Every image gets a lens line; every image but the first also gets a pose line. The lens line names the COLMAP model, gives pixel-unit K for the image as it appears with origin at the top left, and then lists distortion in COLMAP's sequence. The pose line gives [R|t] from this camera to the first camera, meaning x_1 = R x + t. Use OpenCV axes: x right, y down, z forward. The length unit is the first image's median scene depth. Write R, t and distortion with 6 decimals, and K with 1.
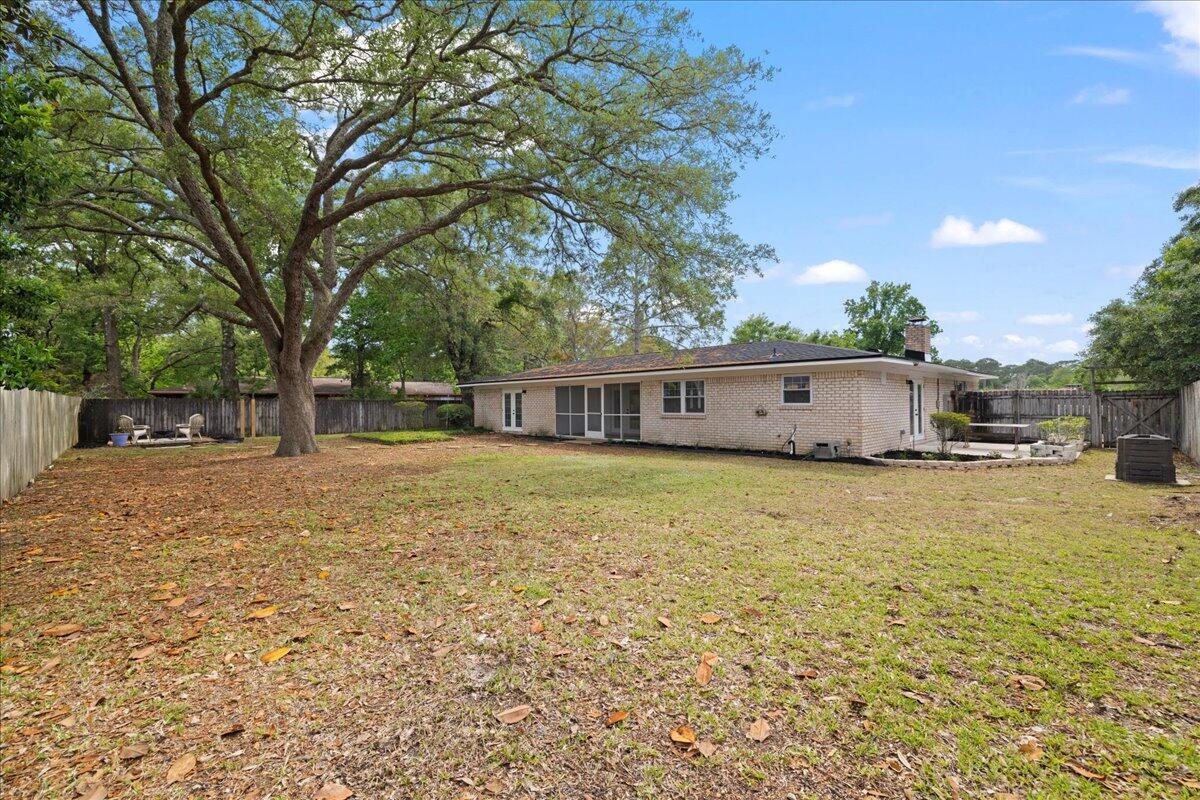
lens RADIAL K [[497.7, 0, 600.0], [0, 497.7, 400.0], [0, 0, 1]] dist [0.000715, -0.000315]
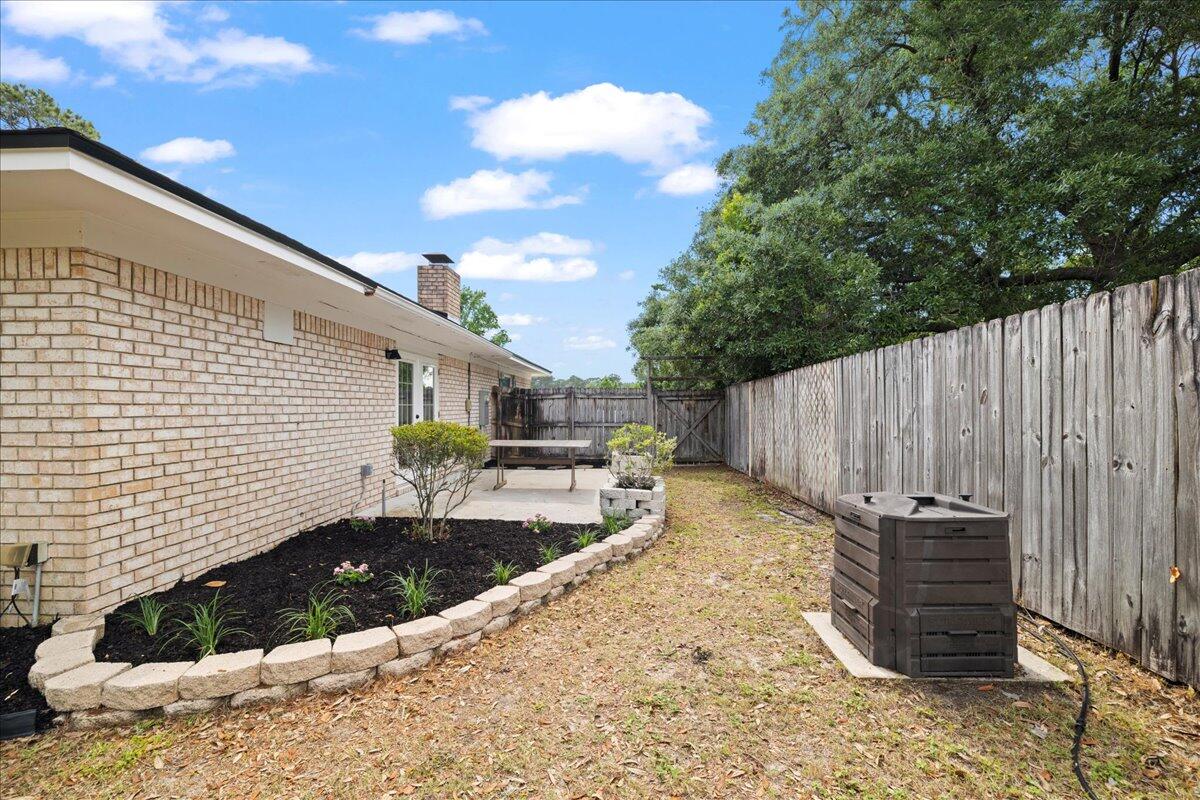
lens RADIAL K [[497.7, 0, 600.0], [0, 497.7, 400.0], [0, 0, 1]] dist [0.000715, -0.000315]
pose [[0.717708, 0.016331, 0.696152, 0.387466], [-0.007690, 0.999850, -0.015528, 0.009192], [-0.696301, 0.005792, 0.717726, 0.478665]]
